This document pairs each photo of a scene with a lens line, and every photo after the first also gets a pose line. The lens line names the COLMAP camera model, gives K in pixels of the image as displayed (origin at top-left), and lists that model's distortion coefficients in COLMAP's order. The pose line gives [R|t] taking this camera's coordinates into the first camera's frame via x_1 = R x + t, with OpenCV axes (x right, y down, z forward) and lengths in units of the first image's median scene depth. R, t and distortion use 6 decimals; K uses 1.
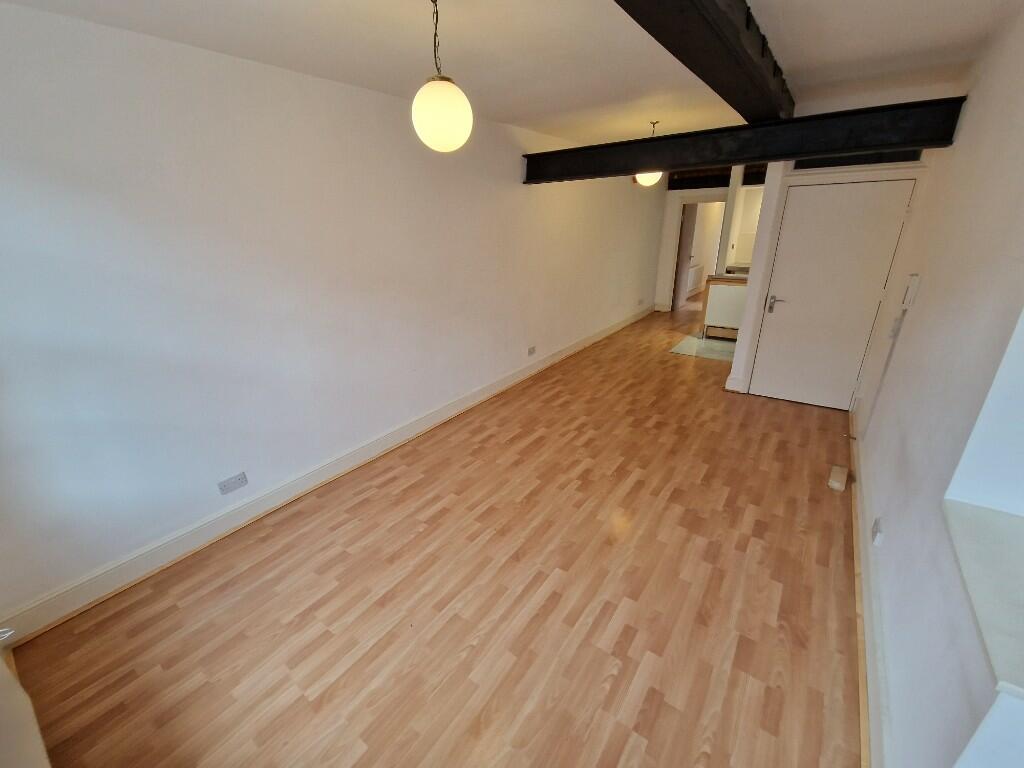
lens RADIAL K [[419.0, 0, 510.7], [0, 419.0, 388.8], [0, 0, 1]] dist [0.001600, -0.000534]
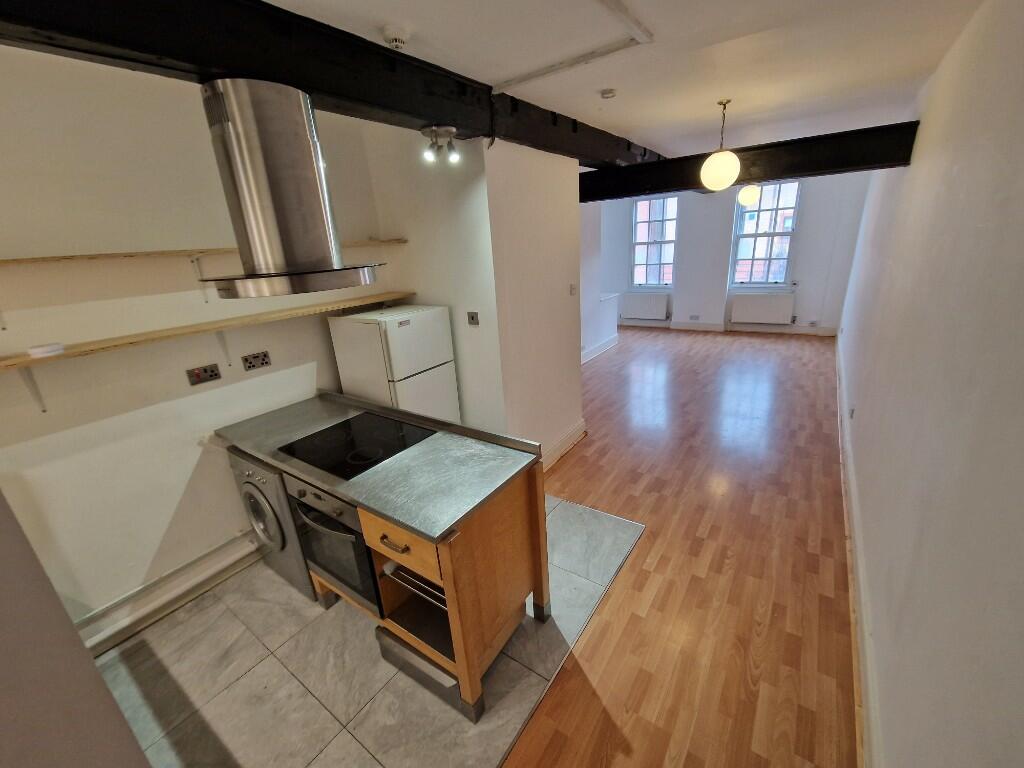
lens RADIAL K [[411.6, 0, 512.0], [0, 411.6, 384.0], [0, 0, 1]] dist [-0.001860, -0.000770]
pose [[-0.995590, 0.092956, 0.012647, 0.982664], [0.078507, 0.751766, 0.654740, -1.007587], [0.051355, 0.652845, -0.755748, 2.409596]]
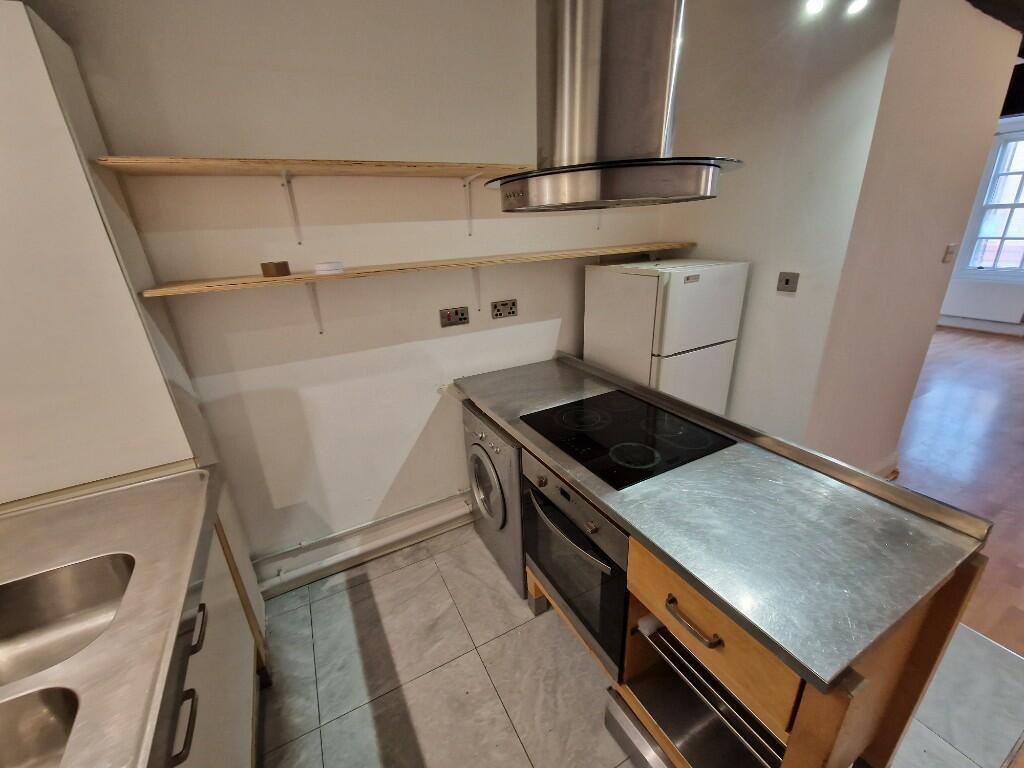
lens RADIAL K [[411.6, 0, 512.0], [0, 411.6, 384.0], [0, 0, 1]] dist [-0.001860, -0.000770]
pose [[-0.895590, -0.090124, 0.435655, 1.157552], [0.231305, 0.742169, 0.629033, -0.897097], [-0.380021, 0.664126, -0.643833, 2.277795]]
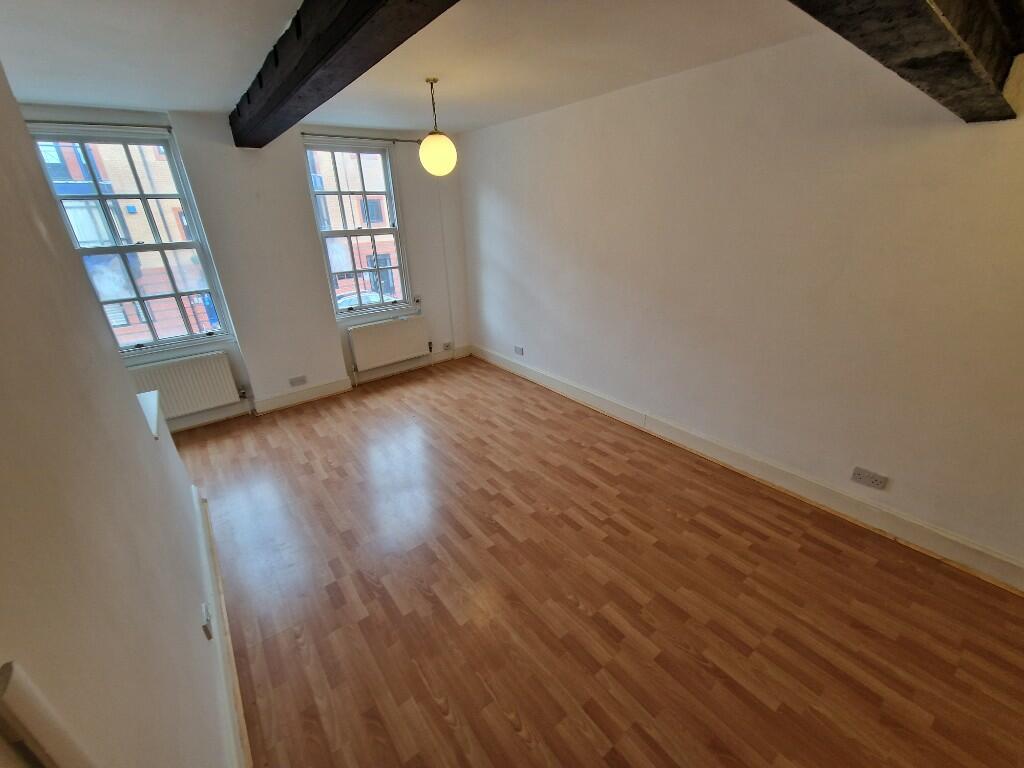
lens RADIAL K [[419.0, 0, 510.7], [0, 419.0, 388.8], [0, 0, 1]] dist [0.001600, -0.000534]
pose [[-0.275881, 0.407284, -0.870638, 0.909134], [-0.325169, 0.812837, 0.483282, -0.456765], [0.904519, 0.416433, -0.091810, 1.043073]]
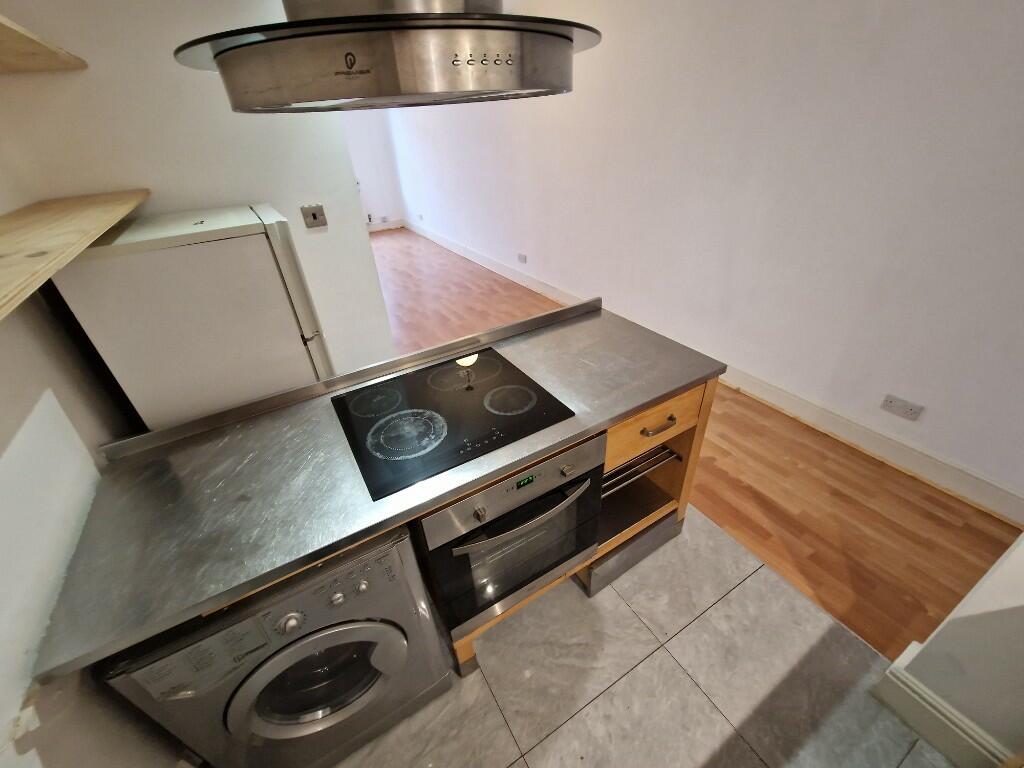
lens RADIAL K [[419.0, 0, 510.7], [0, 419.0, 388.8], [0, 0, 1]] dist [0.001600, -0.000534]
pose [[-0.384807, 0.534798, -0.752273, 1.541053], [-0.290943, 0.703201, 0.648738, -0.814291], [0.875943, 0.468508, -0.115001, 2.034988]]
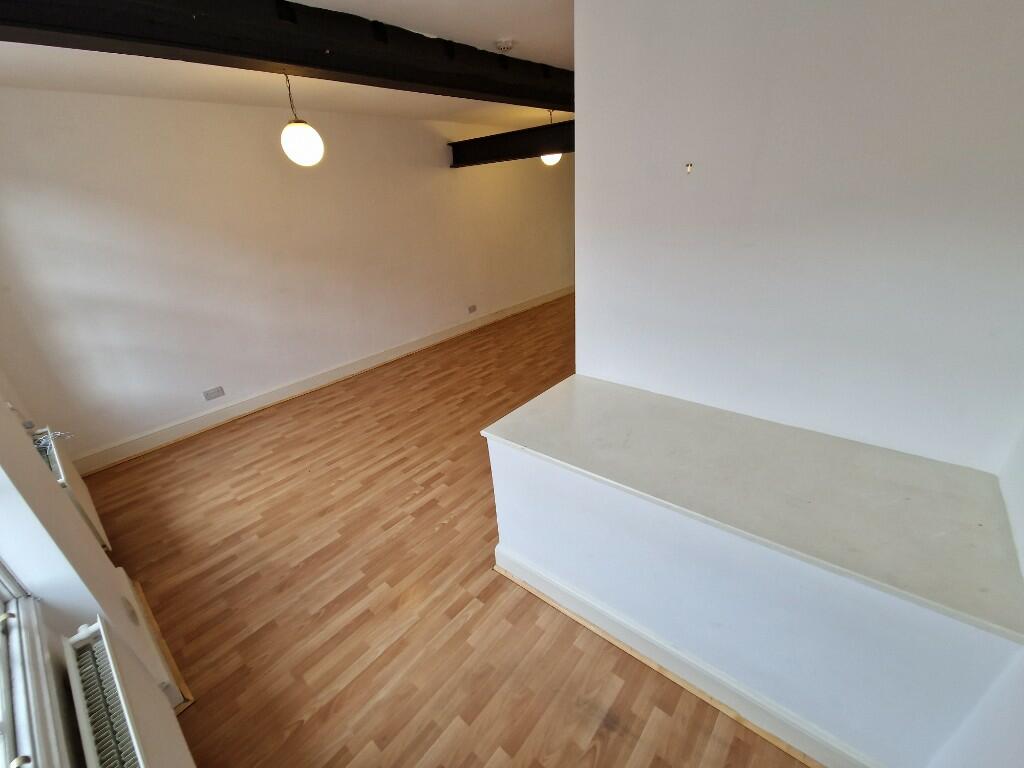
lens RADIAL K [[419.0, 0, 510.7], [0, 419.0, 388.8], [0, 0, 1]] dist [0.001600, -0.000534]
pose [[0.996080, -0.001169, -0.088455, 0.447933], [0.006620, 0.998094, 0.061351, 0.106601], [0.088215, -0.061696, 0.994189, -0.329299]]
